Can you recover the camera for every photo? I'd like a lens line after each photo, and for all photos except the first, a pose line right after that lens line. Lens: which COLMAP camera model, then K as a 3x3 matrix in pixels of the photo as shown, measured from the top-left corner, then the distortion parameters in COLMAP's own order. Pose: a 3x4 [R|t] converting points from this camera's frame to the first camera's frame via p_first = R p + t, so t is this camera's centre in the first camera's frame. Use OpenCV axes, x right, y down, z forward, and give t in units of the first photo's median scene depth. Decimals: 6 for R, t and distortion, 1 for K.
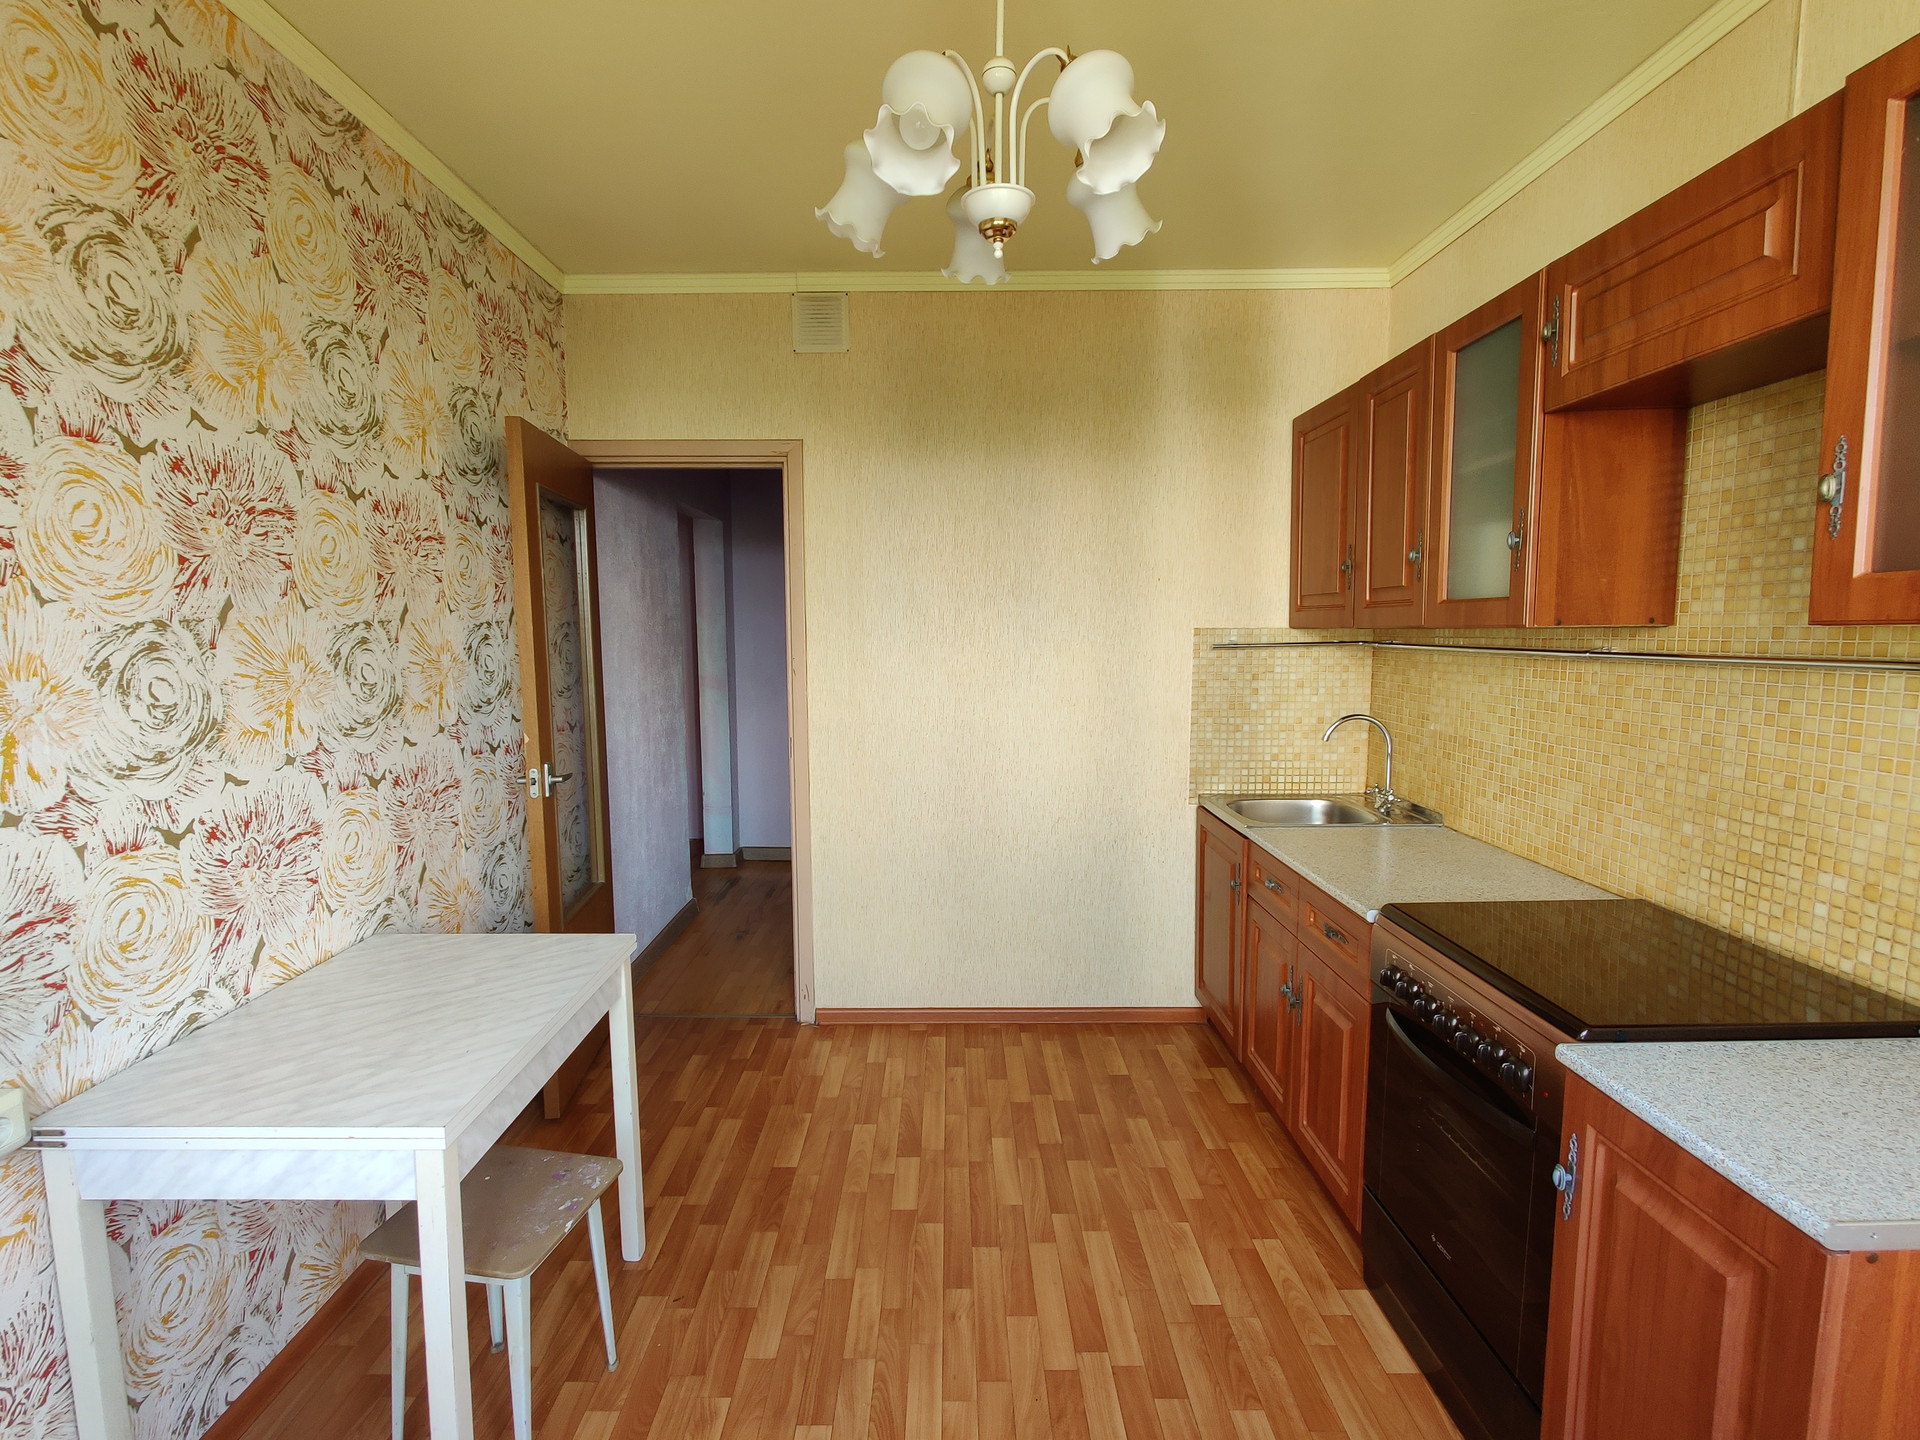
lens RADIAL K [[893.1, 0, 944.1], [0, 893.1, 718.4], [0, 0, 1]] dist [0.003460, -0.003982]
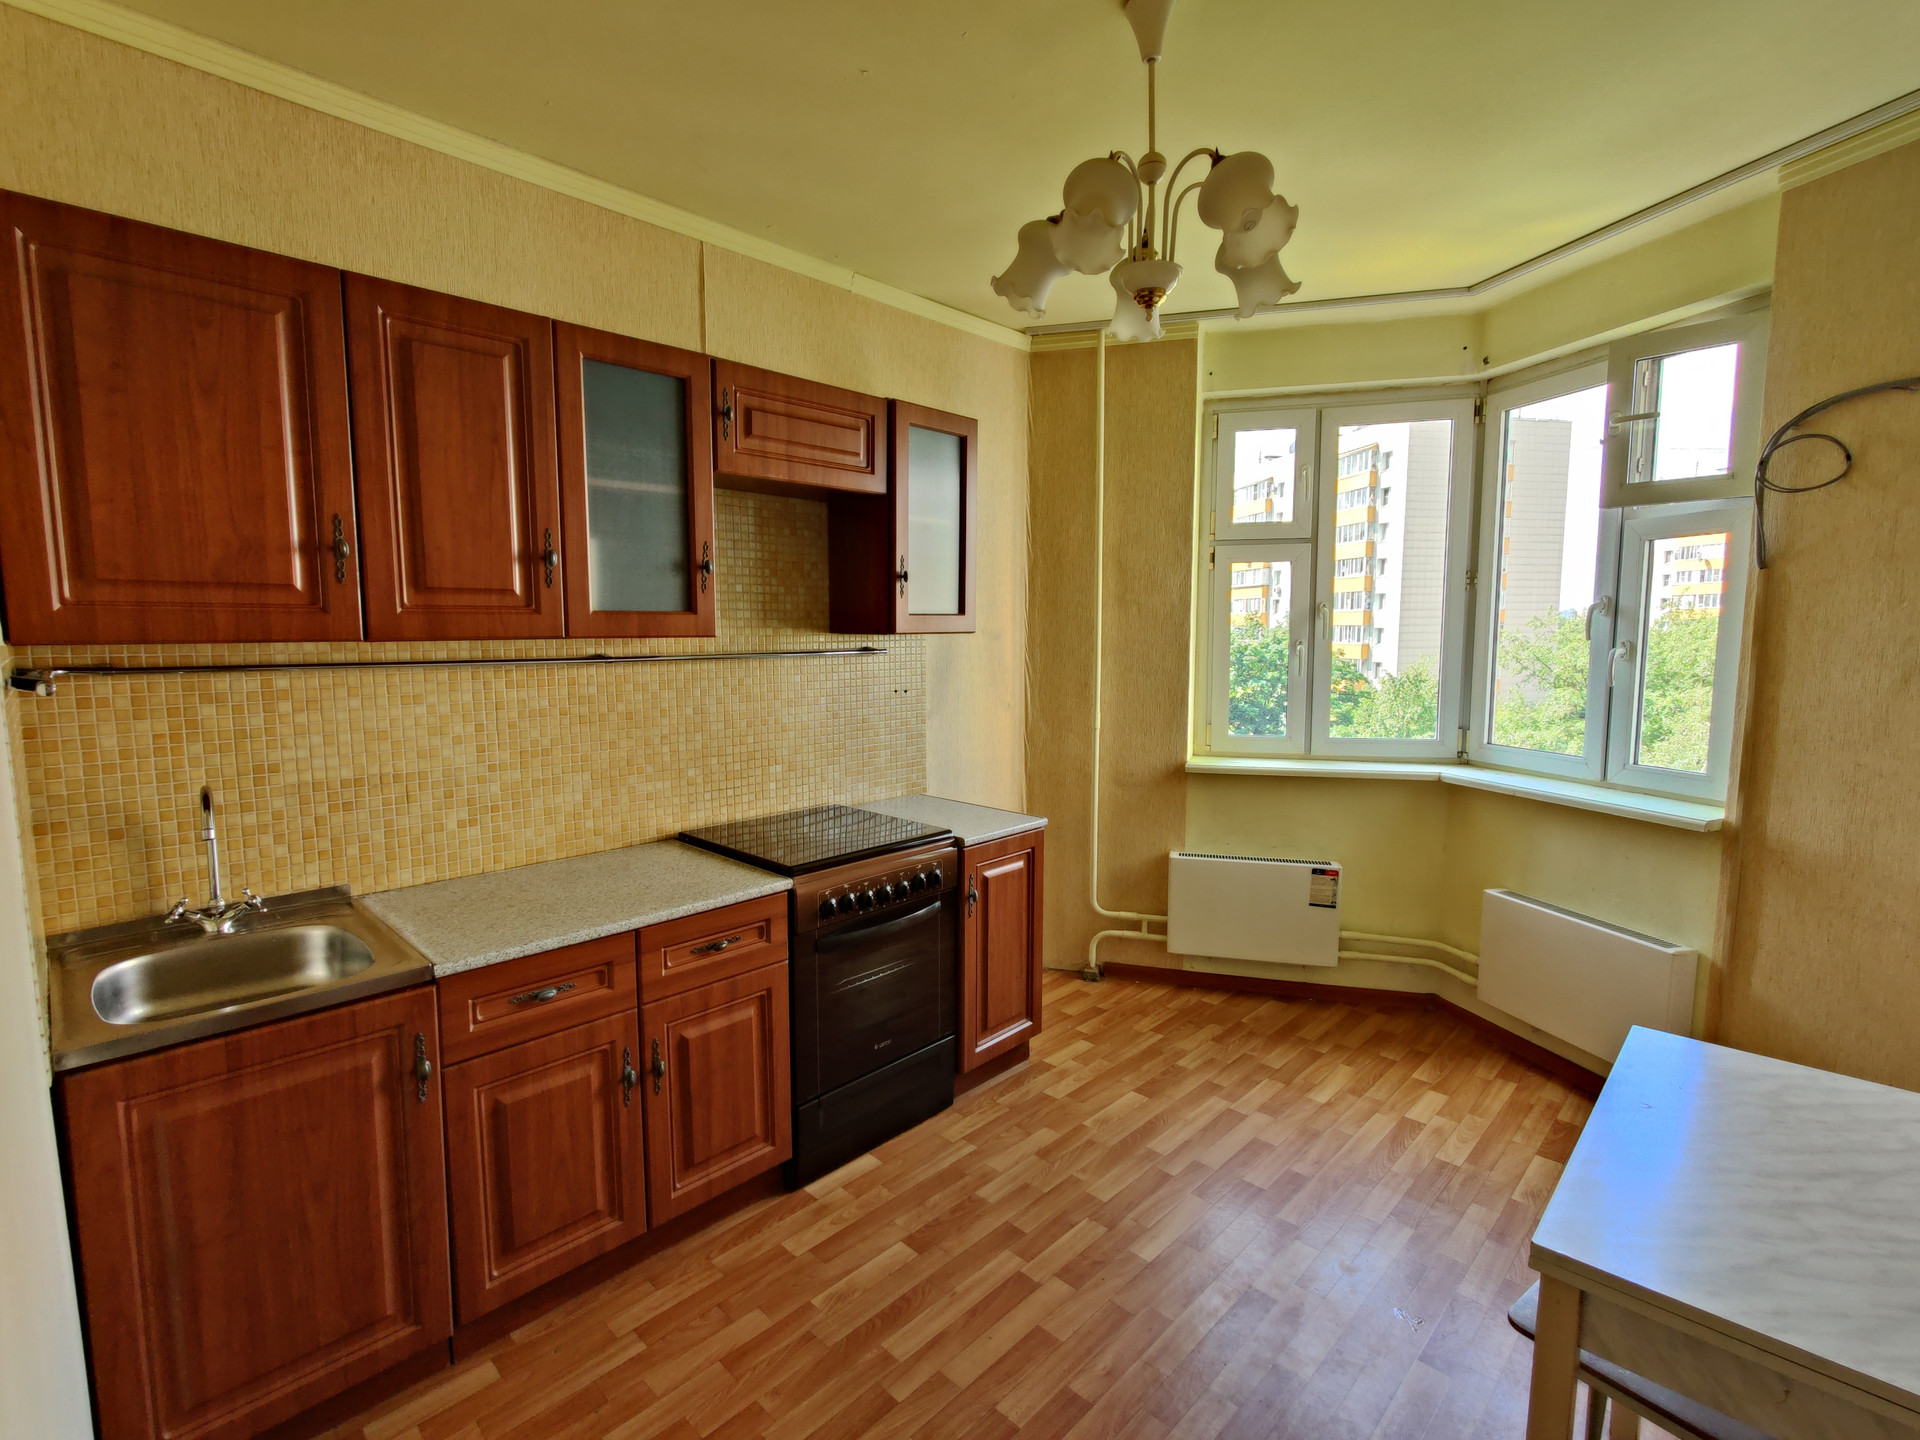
lens RADIAL K [[893.1, 0, 950.3], [0, 893.1, 722.2], [0, 0, 1]] dist [0.003460, -0.003982]
pose [[-0.716082, -0.067422, 0.694752, -0.422870], [0.075199, 0.982080, 0.172813, -0.154900], [-0.693954, 0.175993, -0.698180, 1.466044]]
